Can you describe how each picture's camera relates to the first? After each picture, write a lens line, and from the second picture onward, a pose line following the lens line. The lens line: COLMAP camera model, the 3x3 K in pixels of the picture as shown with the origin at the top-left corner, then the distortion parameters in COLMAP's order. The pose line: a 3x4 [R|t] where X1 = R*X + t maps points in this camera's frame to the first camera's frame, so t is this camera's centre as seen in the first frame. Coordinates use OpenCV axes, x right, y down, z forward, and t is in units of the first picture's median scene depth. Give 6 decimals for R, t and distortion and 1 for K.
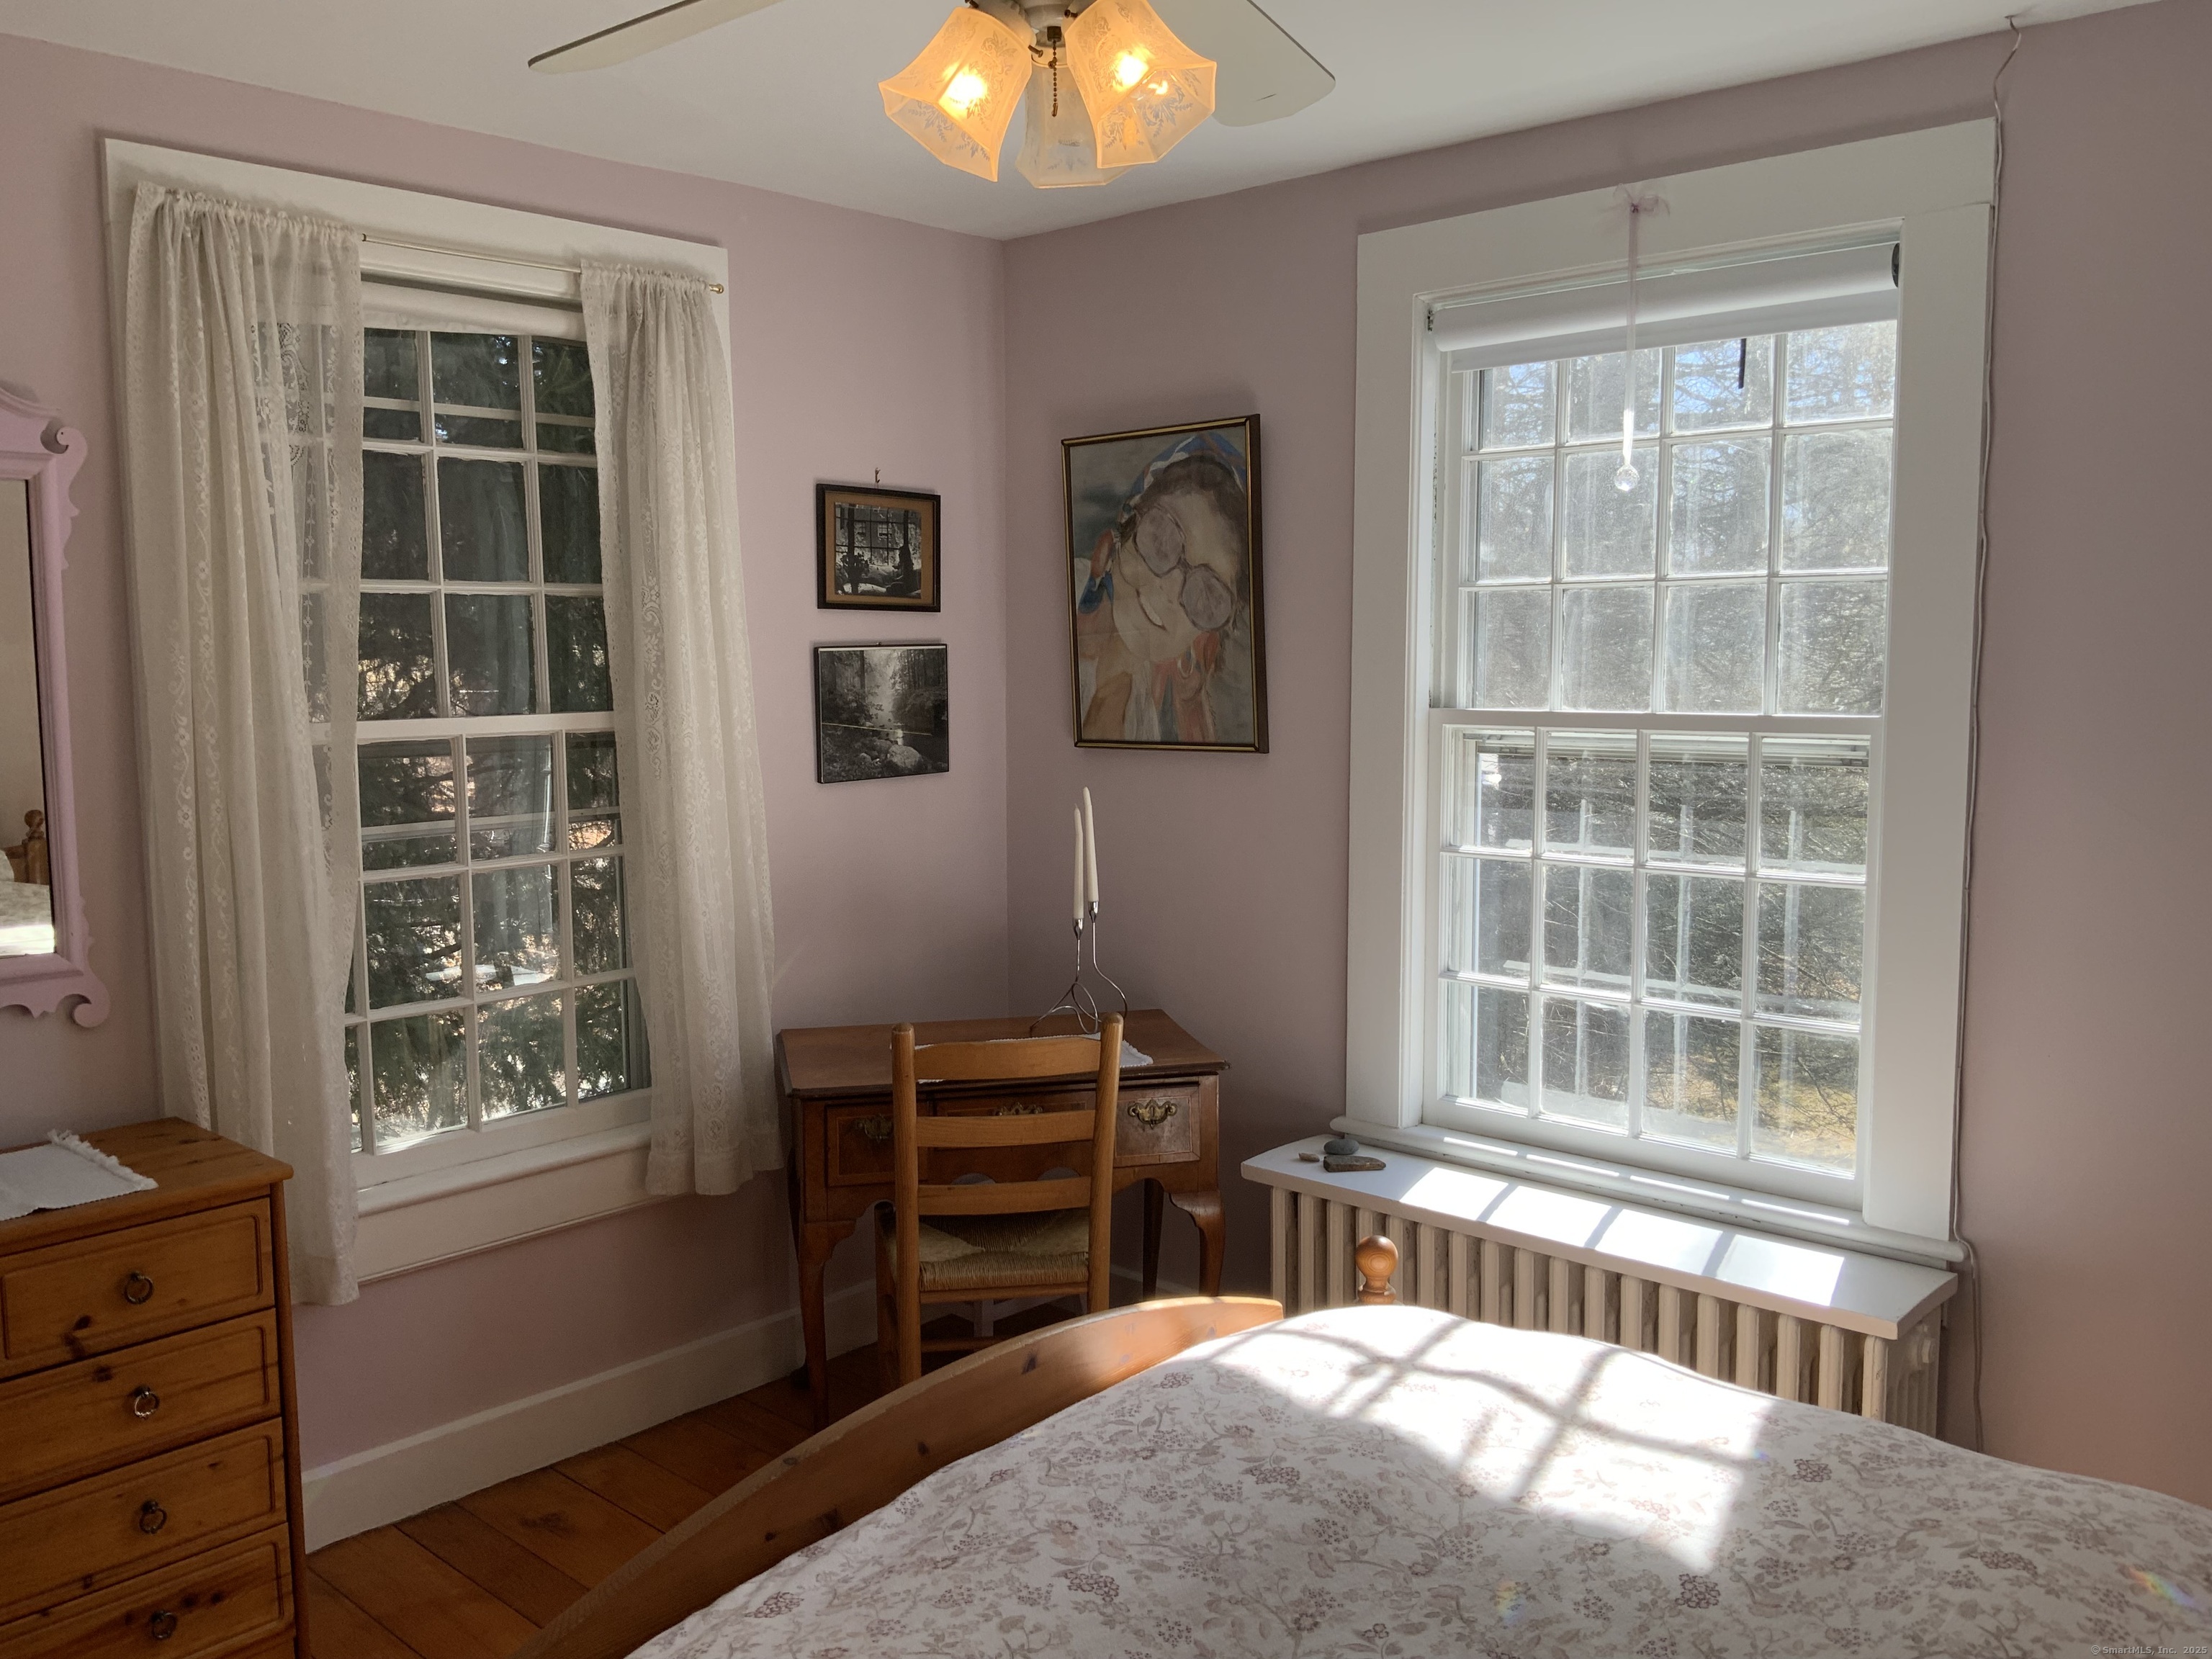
lens RADIAL K [[1823.9, 0, 1101.7], [0, 1823.9, 831.2], [0, 0, 1]] dist [0.093639, -0.168173]
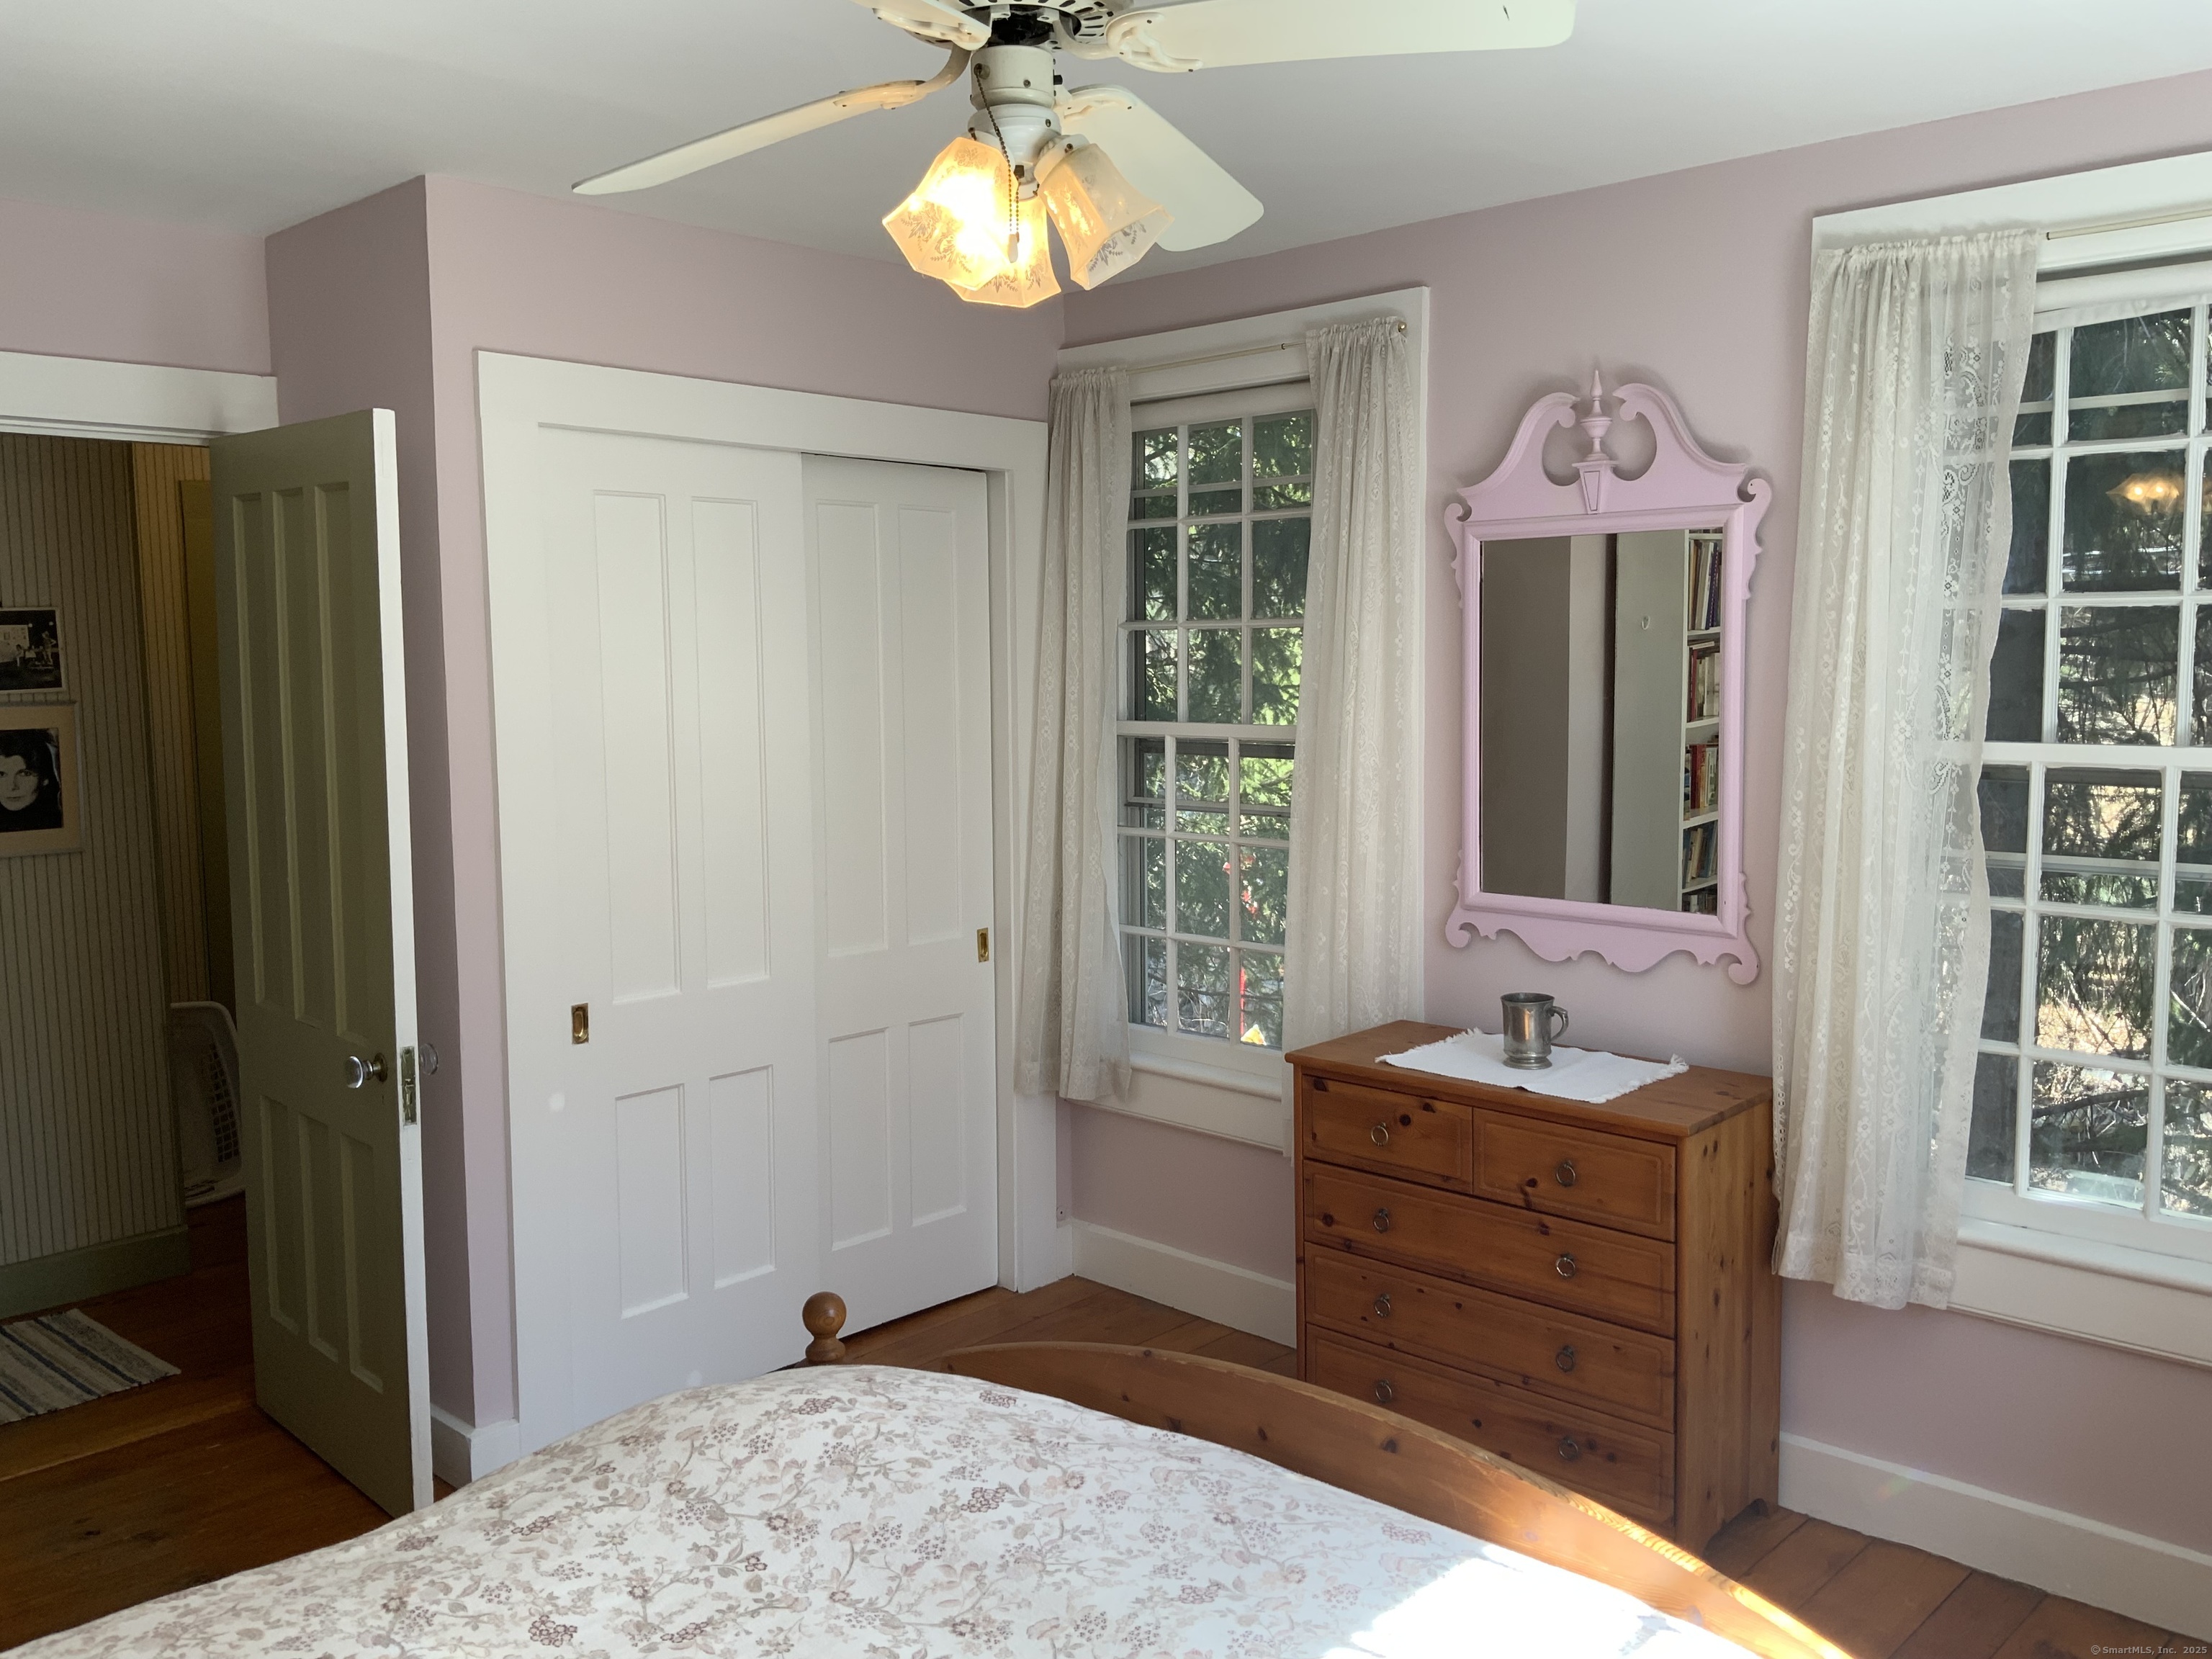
lens RADIAL K [[1823.9, 0, 1093.0], [0, 1823.9, 832.4], [0, 0, 1]] dist [0.093639, -0.168173]
pose [[-0.028089, 0.108099, -0.993743, 0.637623], [-0.092598, 0.989579, 0.110264, -0.083440], [0.995307, 0.095116, -0.017786, 0.603196]]
